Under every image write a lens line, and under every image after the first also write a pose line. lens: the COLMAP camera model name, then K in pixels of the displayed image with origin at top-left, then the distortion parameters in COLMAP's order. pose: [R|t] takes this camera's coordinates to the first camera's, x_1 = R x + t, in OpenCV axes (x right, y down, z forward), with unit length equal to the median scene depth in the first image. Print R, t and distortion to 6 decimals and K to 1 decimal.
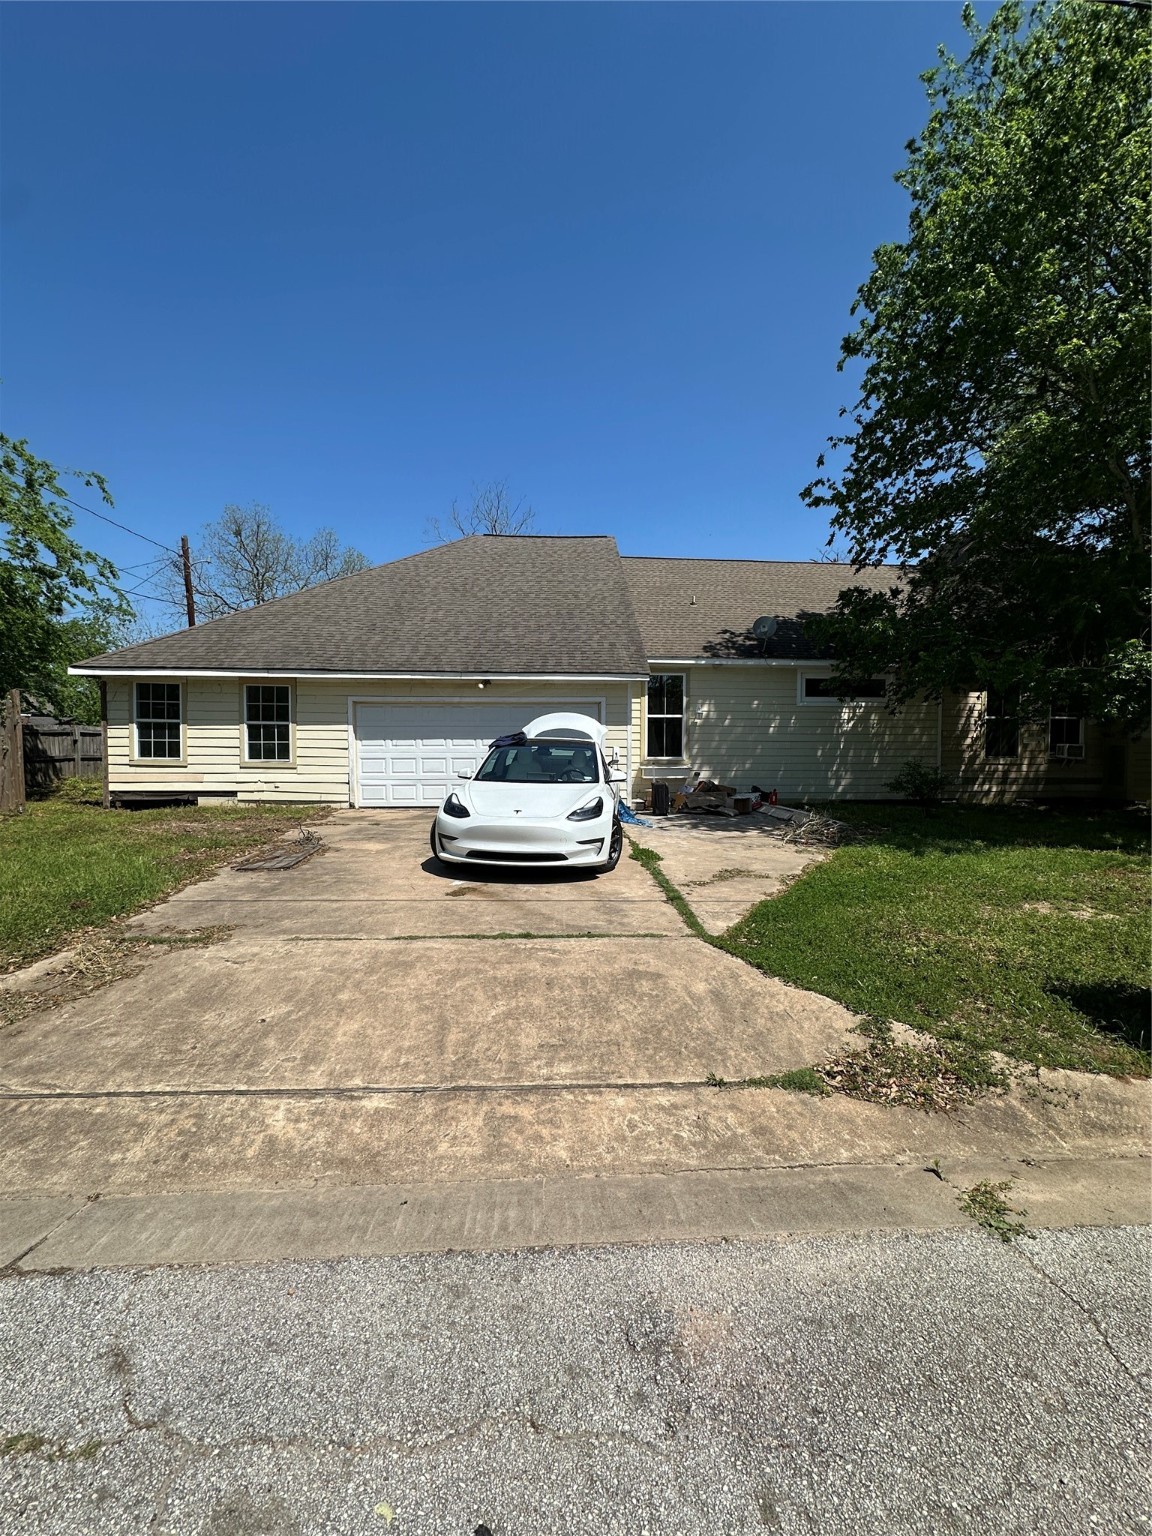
lens RADIAL K [[612.0, 0, 552.2], [0, 612.0, 771.8], [0, 0, 1]] dist [-0.001946, 0.000838]
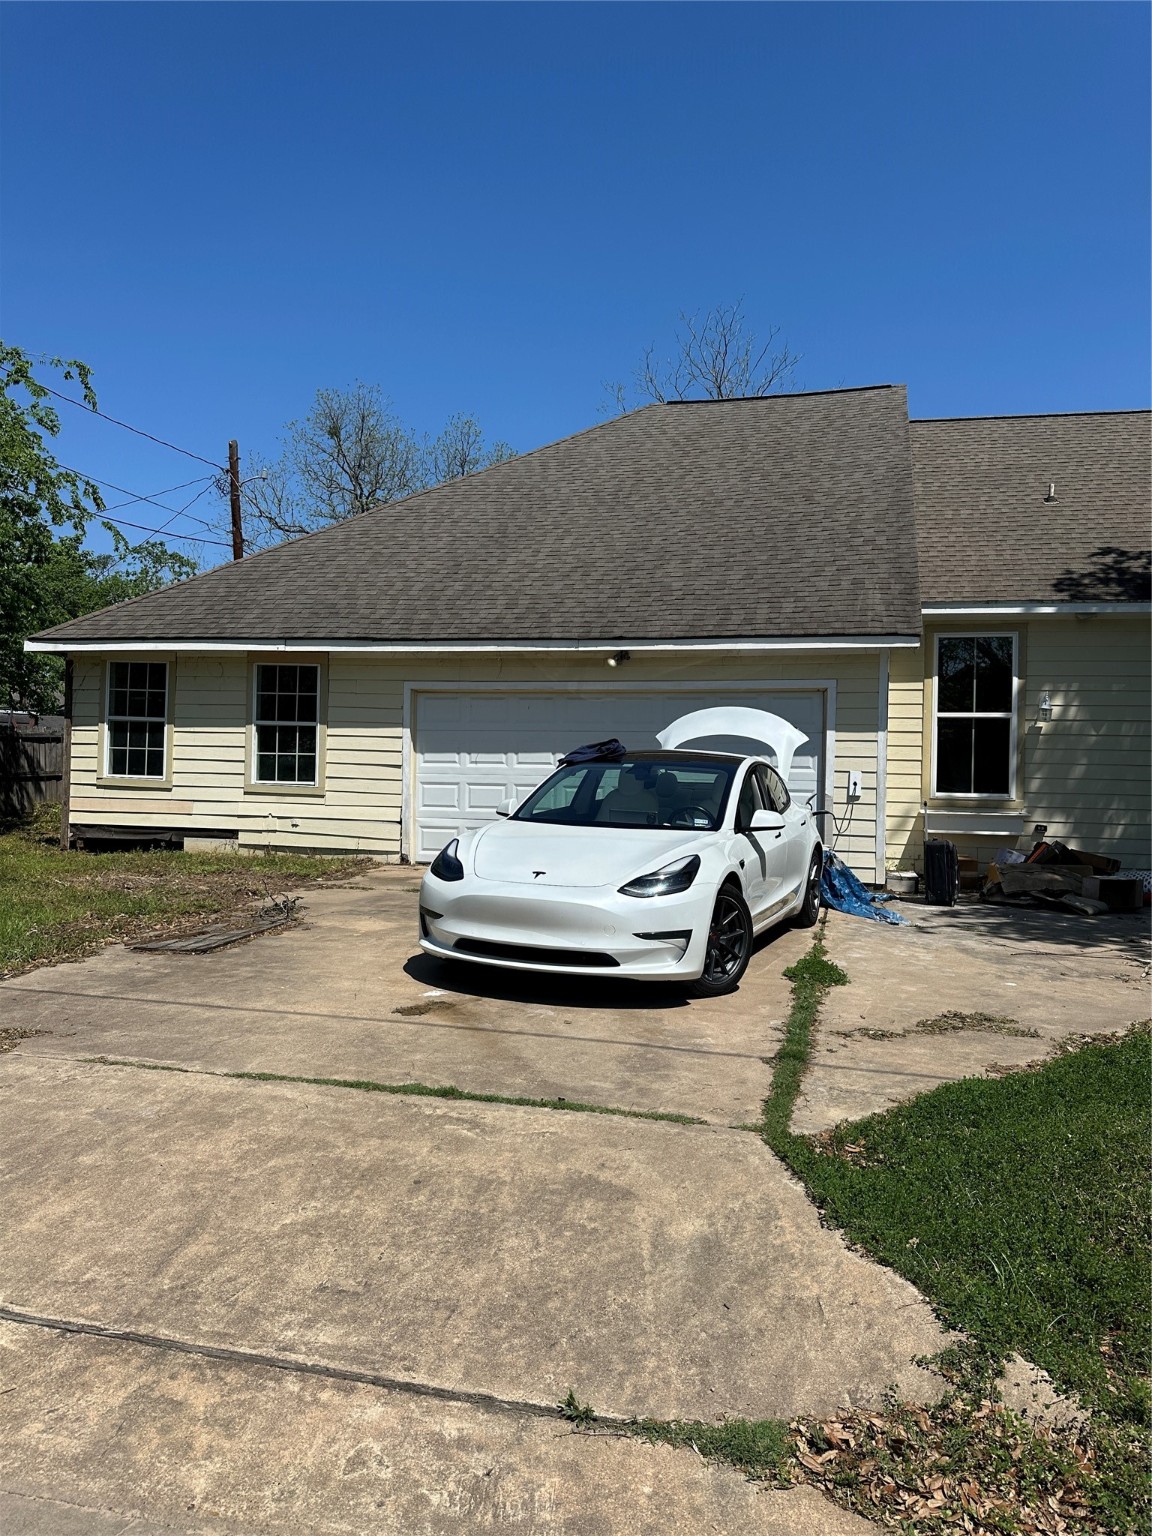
lens RADIAL K [[1061.2, 0, 570.6], [0, 1061.2, 774.9], [0, 0, 1]] dist [0.041703, -0.051321]
pose [[0.957047, 0.019059, -0.289307, 0.142910], [-0.030669, 0.998894, -0.035648, 0.003258], [0.288307, 0.042989, 0.956573, 0.036289]]
